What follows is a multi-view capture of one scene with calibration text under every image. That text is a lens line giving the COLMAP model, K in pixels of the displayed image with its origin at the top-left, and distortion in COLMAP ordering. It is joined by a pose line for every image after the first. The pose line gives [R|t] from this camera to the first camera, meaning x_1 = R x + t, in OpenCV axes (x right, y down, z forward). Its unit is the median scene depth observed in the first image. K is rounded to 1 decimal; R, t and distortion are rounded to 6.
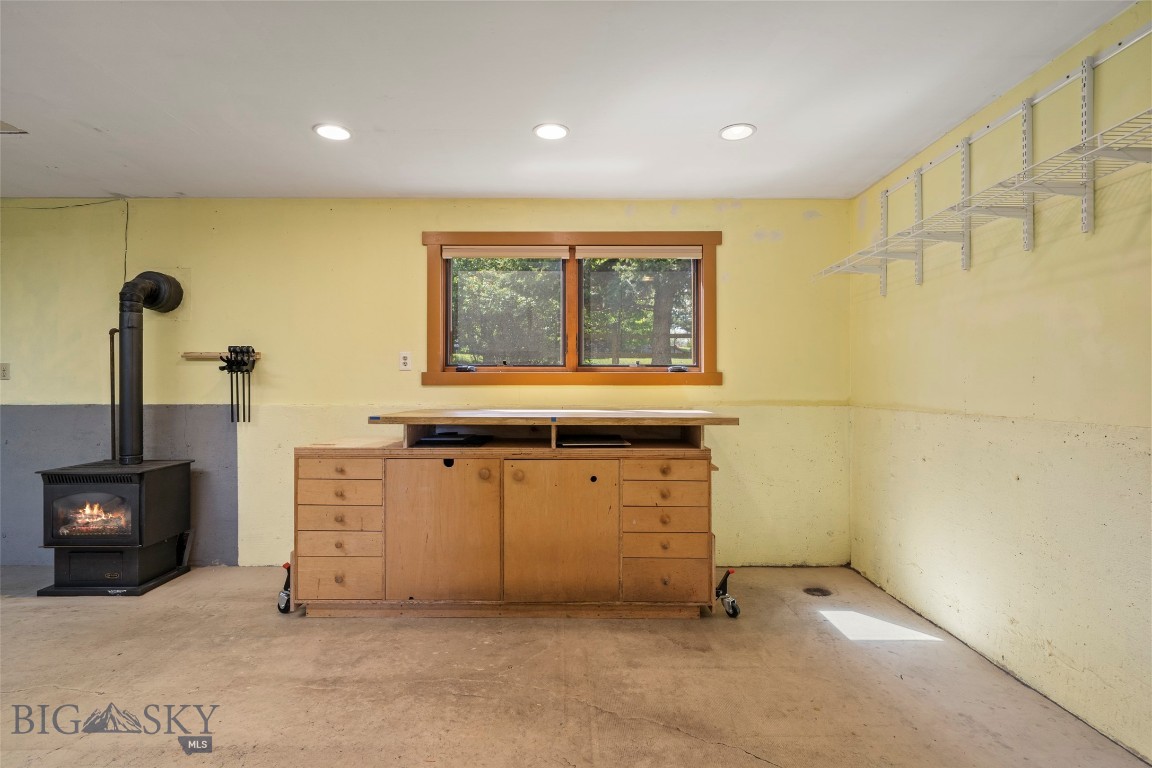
lens RADIAL K [[569.3, 0, 577.3], [0, 569.3, 385.5], [0, 0, 1]] dist [0.003564, 0.000987]
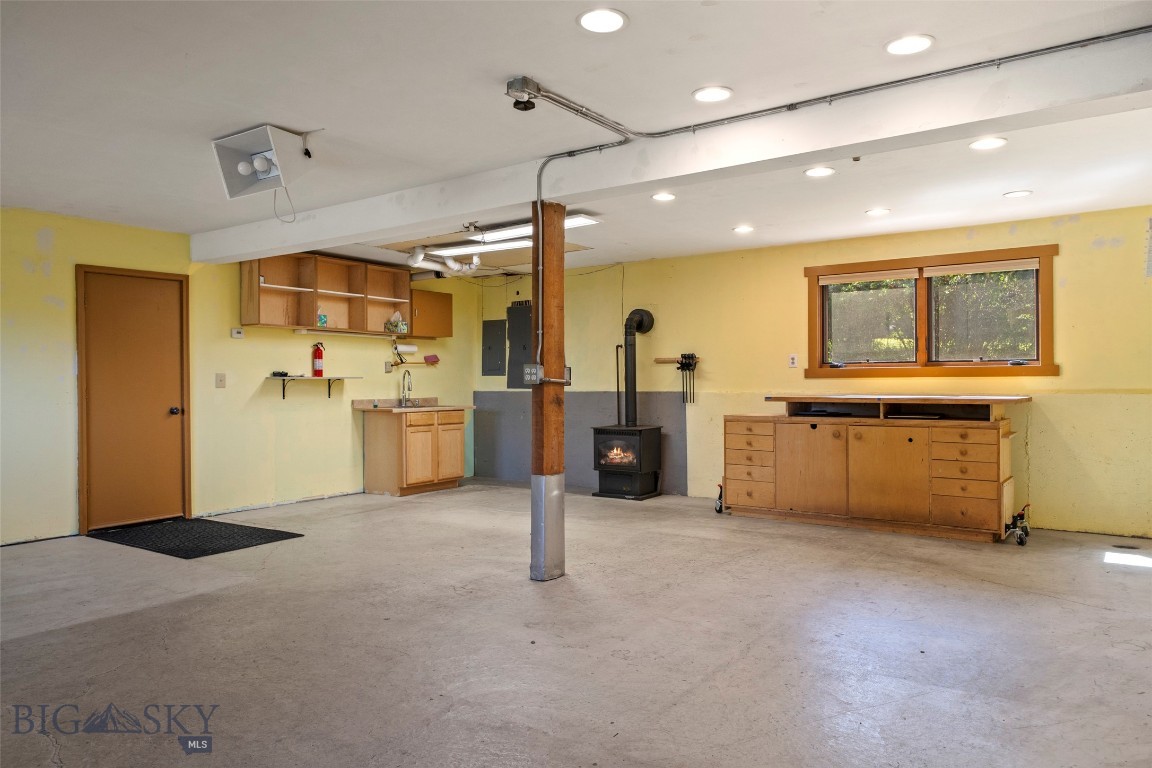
lens RADIAL K [[770.9, 0, 572.3], [0, 770.9, 382.3], [0, 0, 1]] dist [0.003185, -0.004233]
pose [[0.812444, -0.005005, -0.583018, 0.427434], [0.007543, 0.999970, 0.001926, 0.002200], [0.582990, -0.005963, 0.812457, -1.012515]]
